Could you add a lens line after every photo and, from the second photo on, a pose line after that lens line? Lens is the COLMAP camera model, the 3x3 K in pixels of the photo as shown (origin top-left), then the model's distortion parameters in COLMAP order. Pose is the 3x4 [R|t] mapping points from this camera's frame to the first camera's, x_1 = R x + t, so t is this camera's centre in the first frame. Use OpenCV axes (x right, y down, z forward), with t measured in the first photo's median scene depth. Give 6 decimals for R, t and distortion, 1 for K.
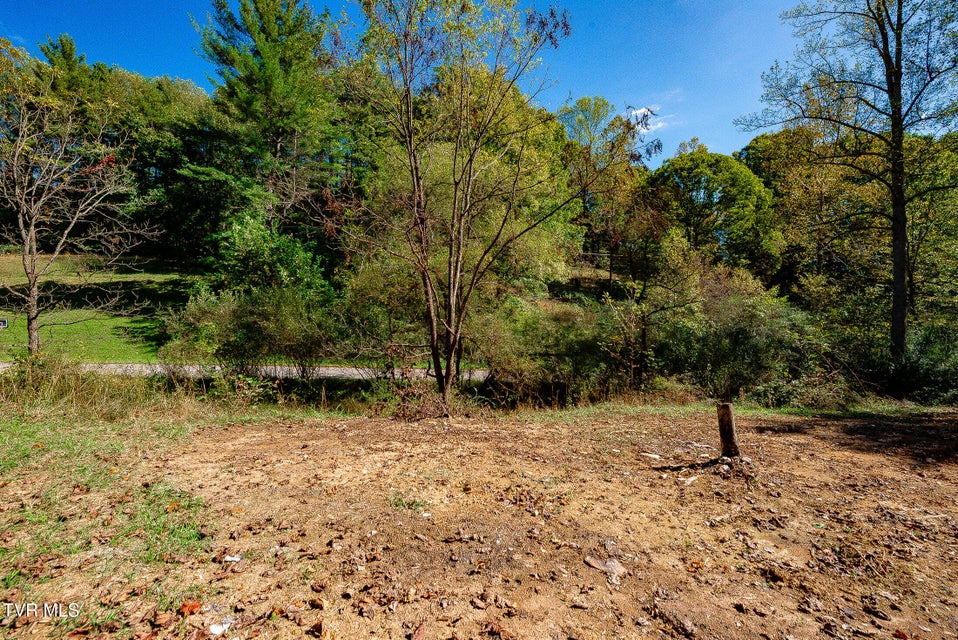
lens RADIAL K [[383.0, 0, 477.8], [0, 383.0, 314.2], [0, 0, 1]] dist [-0.014625, -0.000611]
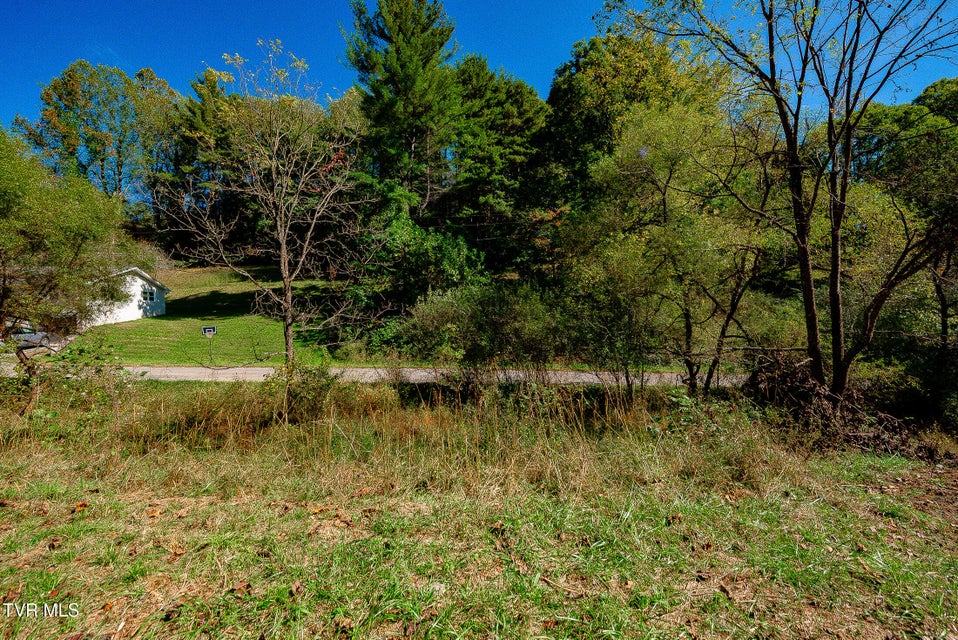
lens RADIAL K [[383.0, 0, 477.8], [0, 383.0, 314.7], [0, 0, 1]] dist [-0.014625, -0.000611]
pose [[0.981793, -0.027073, -0.188013, -0.845199], [0.028387, 0.999588, 0.004298, -0.006429], [0.187819, -0.009557, 0.982157, 0.207236]]
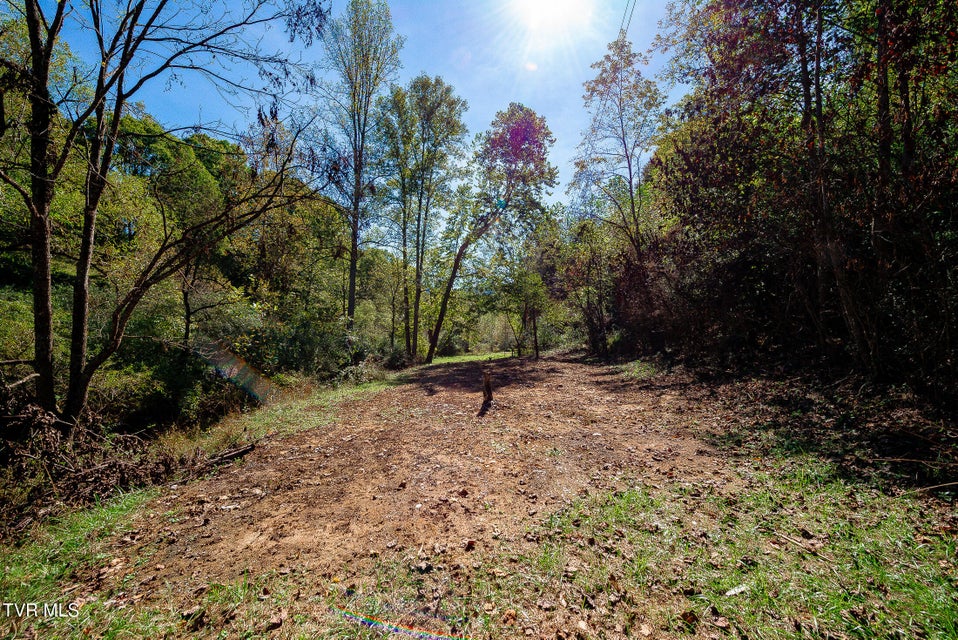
lens RADIAL K [[383.0, 0, 475.0], [0, 383.0, 314.2], [0, 0, 1]] dist [-0.014625, -0.000611]
pose [[0.213536, 0.034153, 0.976338, -0.688323], [-0.047902, 0.998553, -0.024454, 0.003328], [-0.975760, -0.041547, 0.214863, 0.398956]]
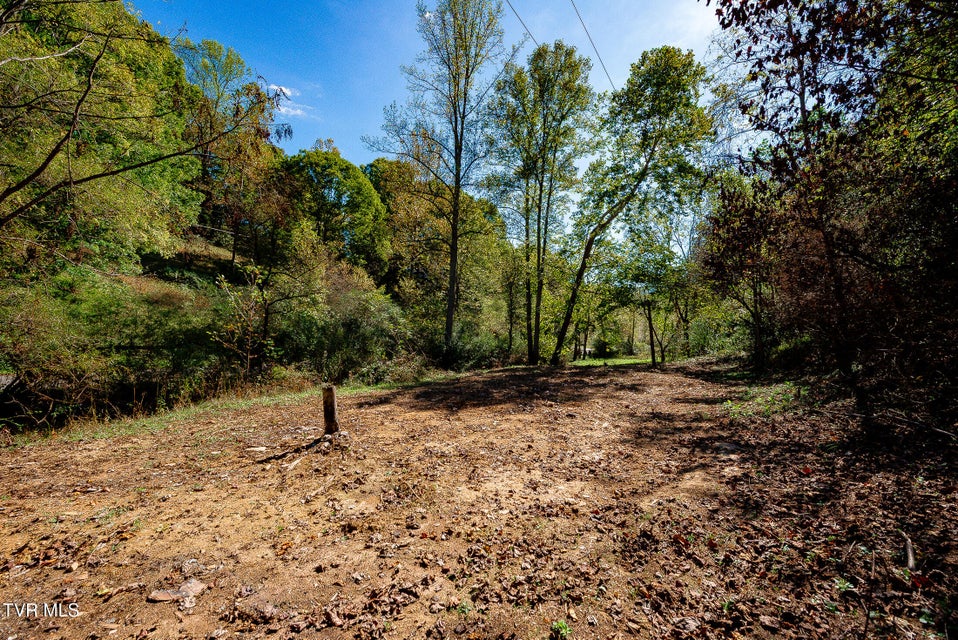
lens RADIAL K [[383.0, 0, 478.2], [0, 383.0, 312.7], [0, 0, 1]] dist [-0.014625, -0.000611]
pose [[0.613250, 0.036875, 0.789027, 0.010493], [-0.056288, 0.998410, -0.002912, 0.000076], [-0.787880, -0.042627, 0.614351, -0.003881]]
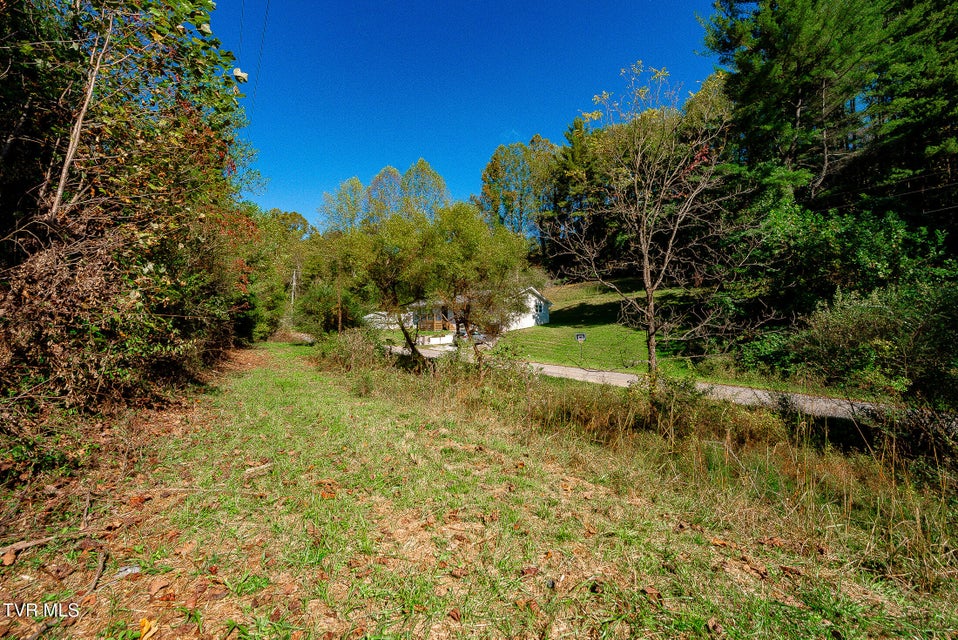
lens RADIAL K [[383.0, 0, 477.0], [0, 383.0, 315.0], [0, 0, 1]] dist [-0.014625, -0.000611]
pose [[0.489970, -0.039743, -0.870833, -0.877846], [0.012642, 0.999179, -0.038487, -0.007333], [0.871648, 0.007849, 0.490070, 0.194161]]
